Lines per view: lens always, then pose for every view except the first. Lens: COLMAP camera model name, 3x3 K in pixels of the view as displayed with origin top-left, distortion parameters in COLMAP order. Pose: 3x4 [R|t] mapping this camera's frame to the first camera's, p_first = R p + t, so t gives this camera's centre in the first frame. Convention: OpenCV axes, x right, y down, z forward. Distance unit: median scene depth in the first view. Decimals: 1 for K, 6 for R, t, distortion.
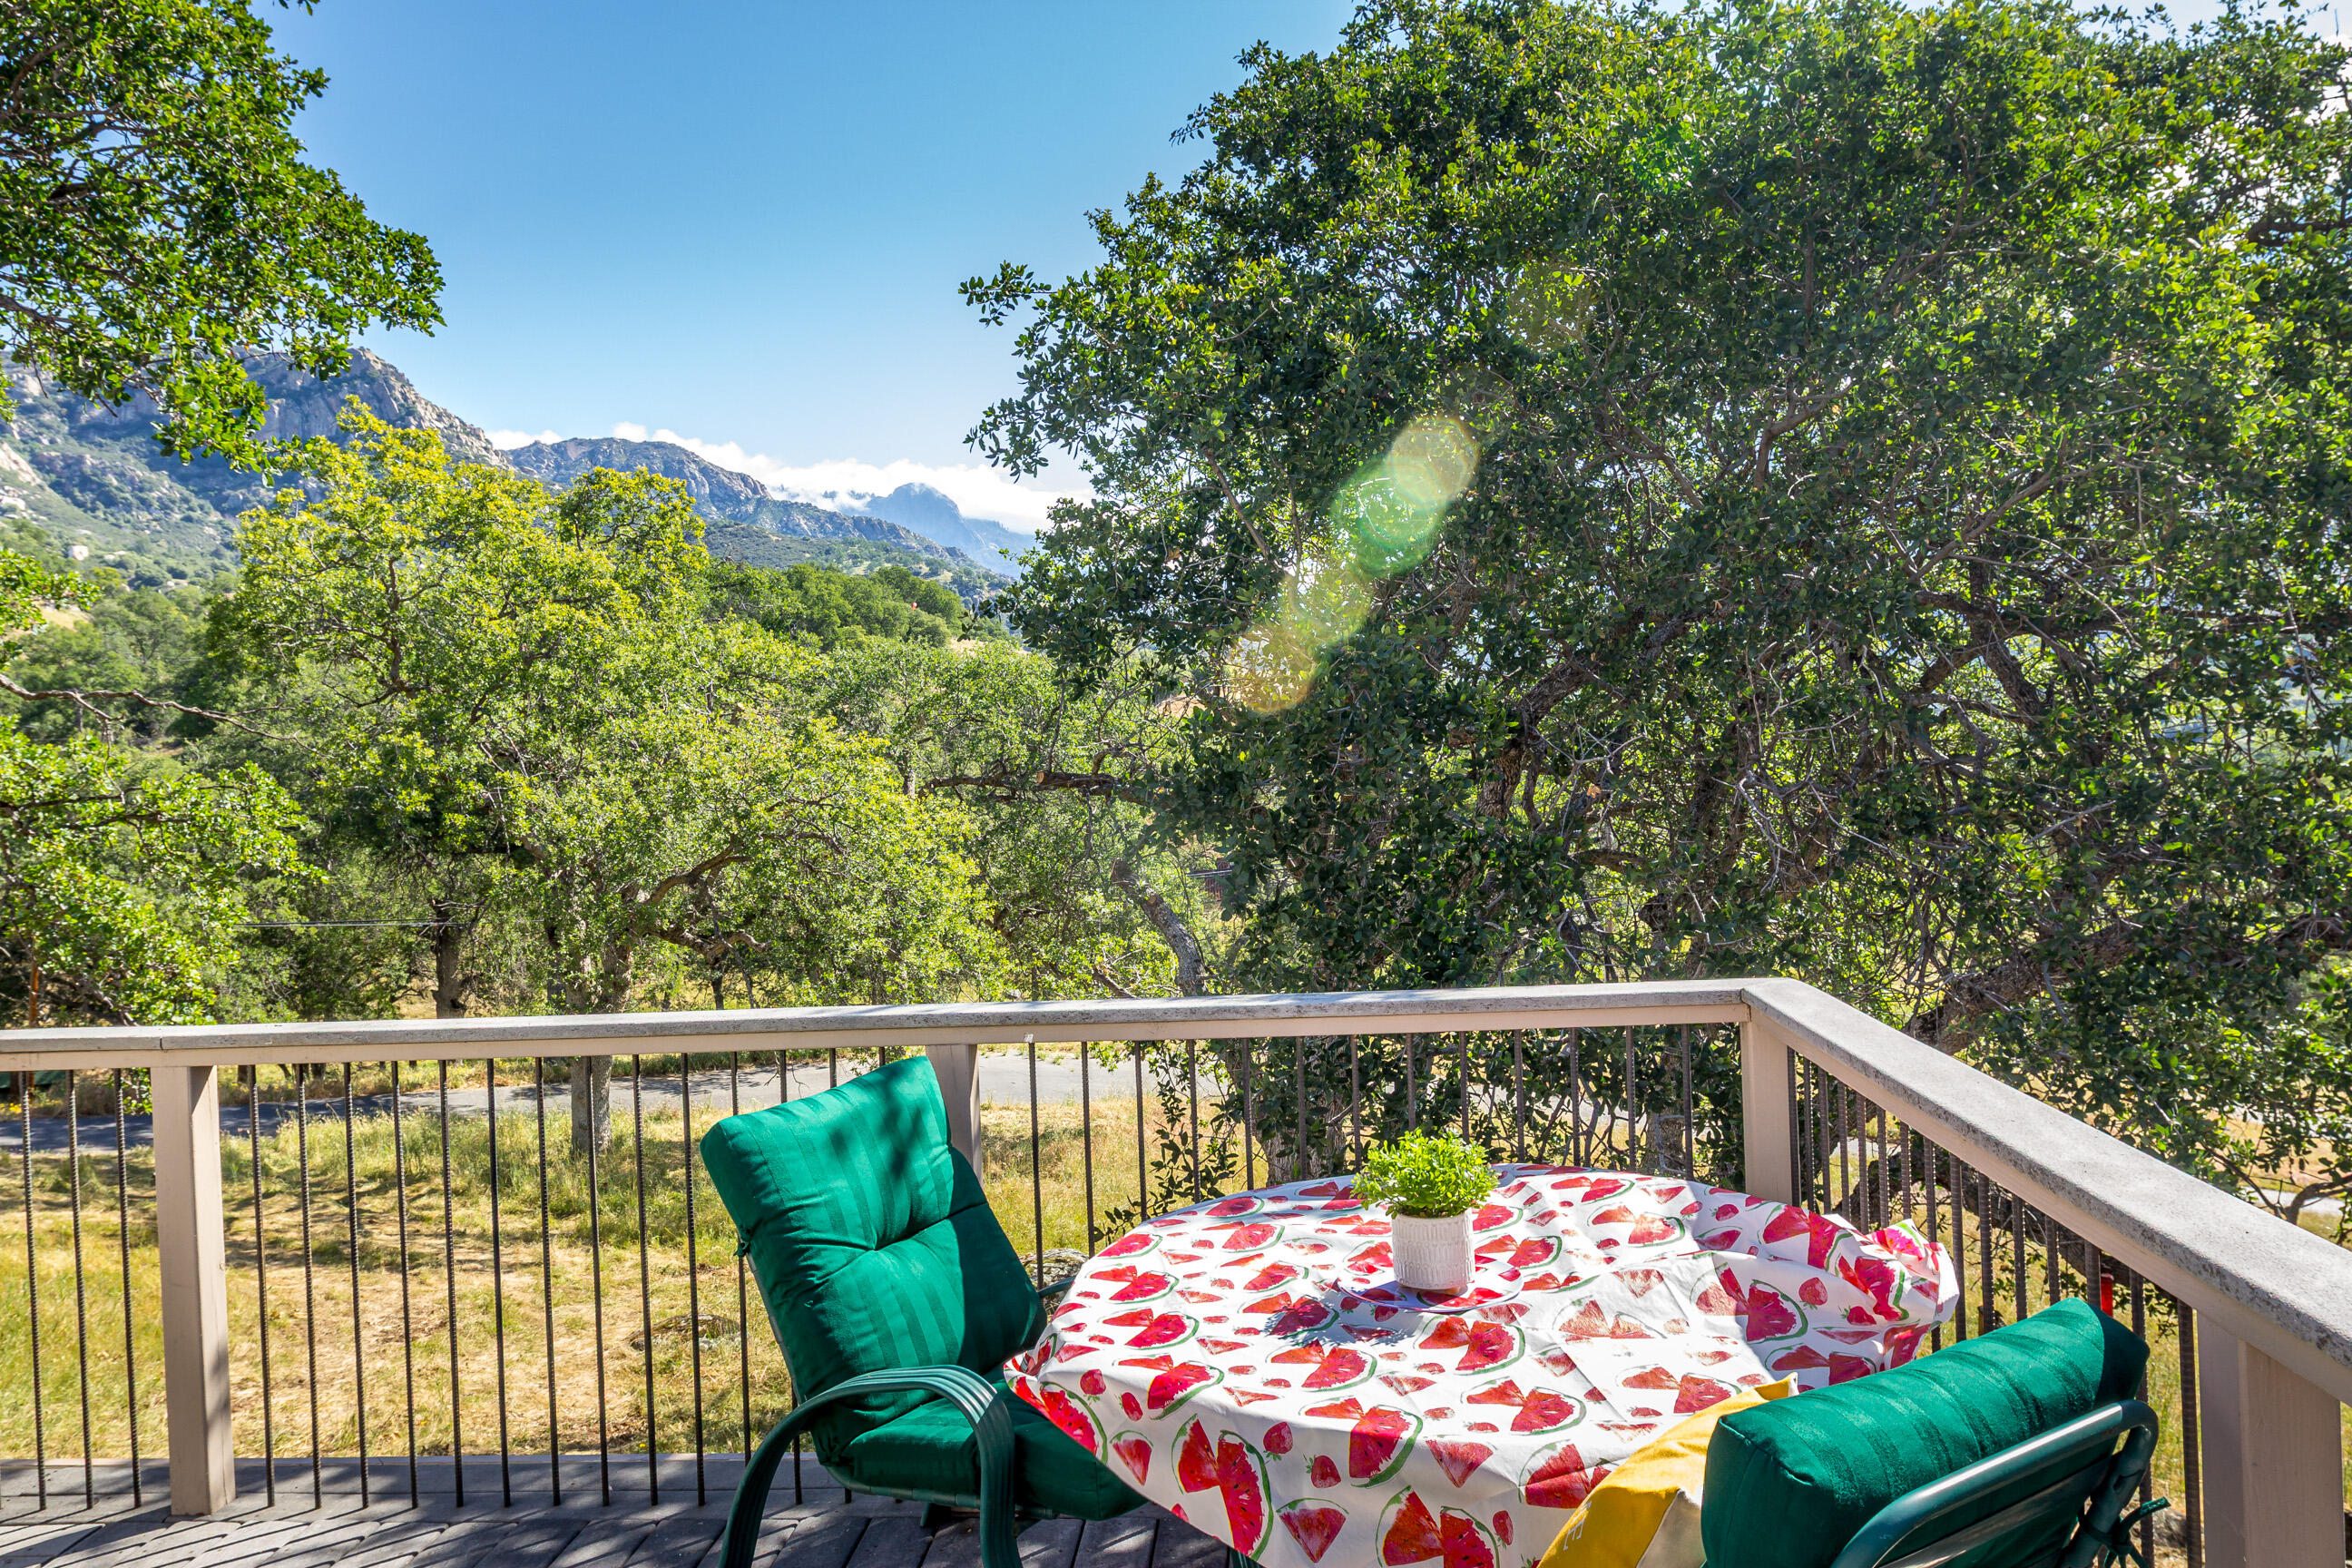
lens RADIAL K [[1735.7, 0, 1176.0], [0, 1735.7, 784.0], [0, 0, 1]] dist [-0.000102, 0.000278]
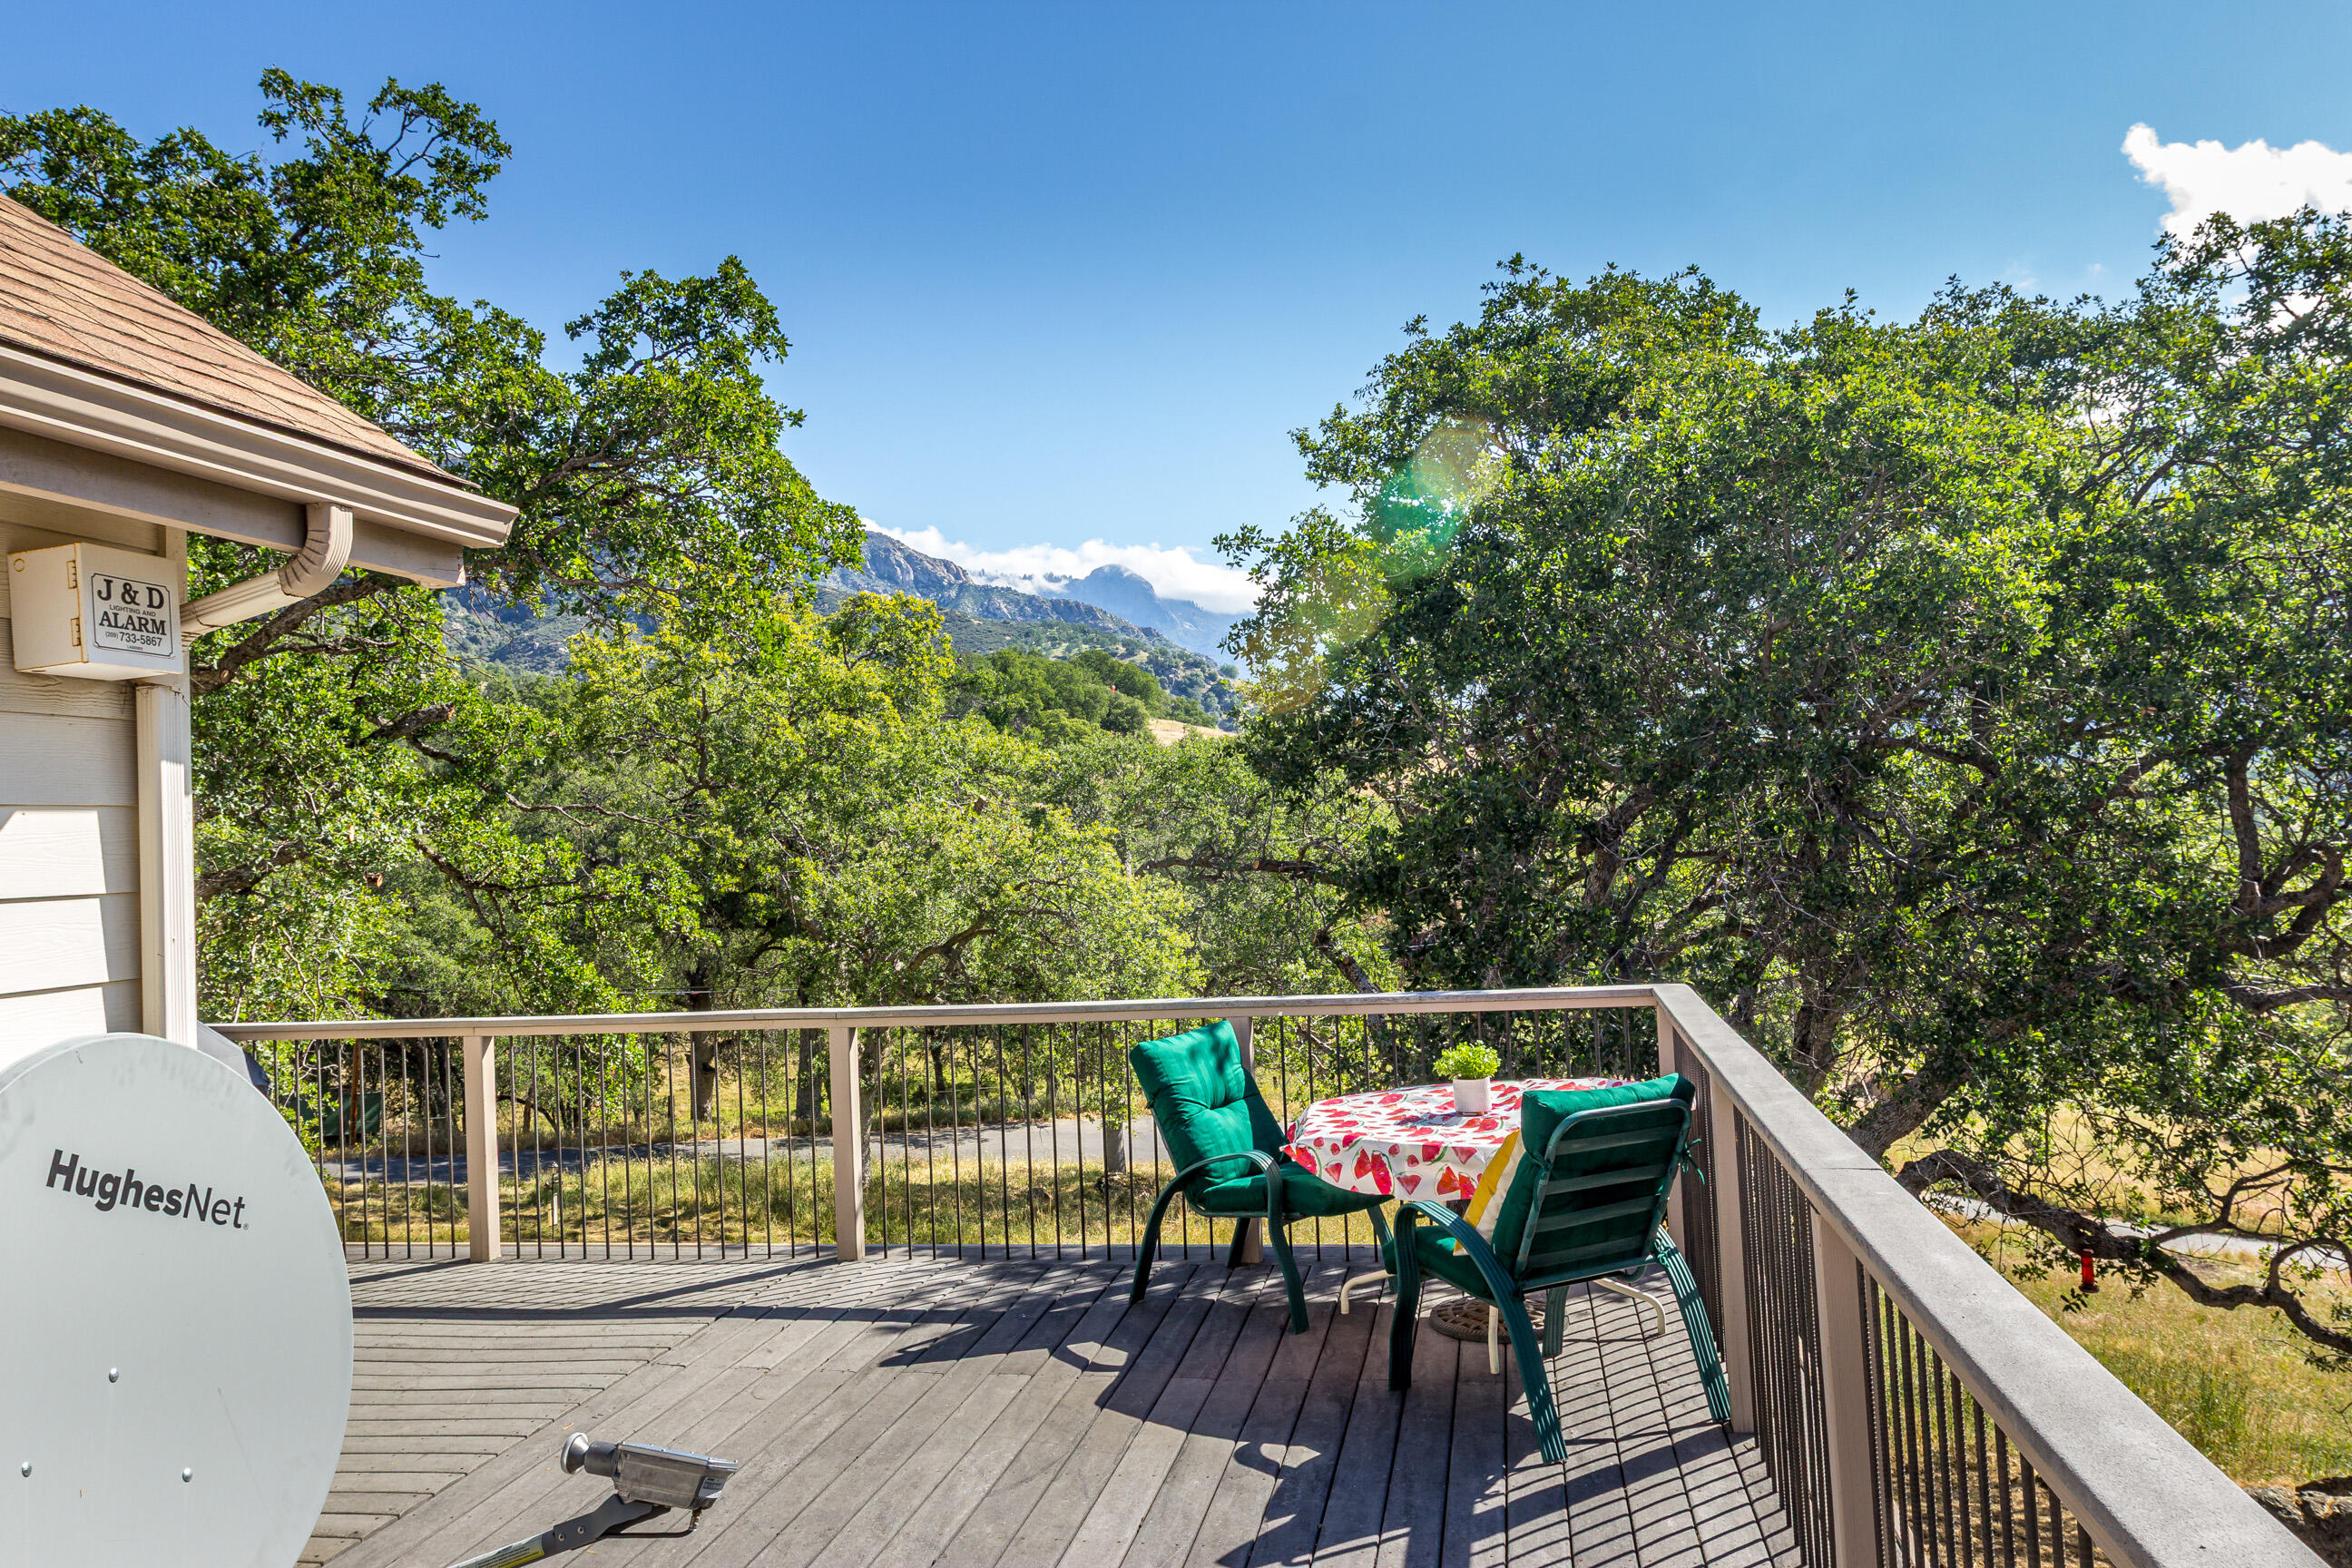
lens RADIAL K [[1735.7, 0, 1176.0], [0, 1735.7, 784.0], [0, 0, 1]] dist [-0.000102, 0.000278]
pose [[0.993686, -0.008262, -0.111893, 0.002782], [0.003297, 0.999005, -0.044487, -0.003468], [0.112149, 0.043837, 0.992724, -0.141317]]
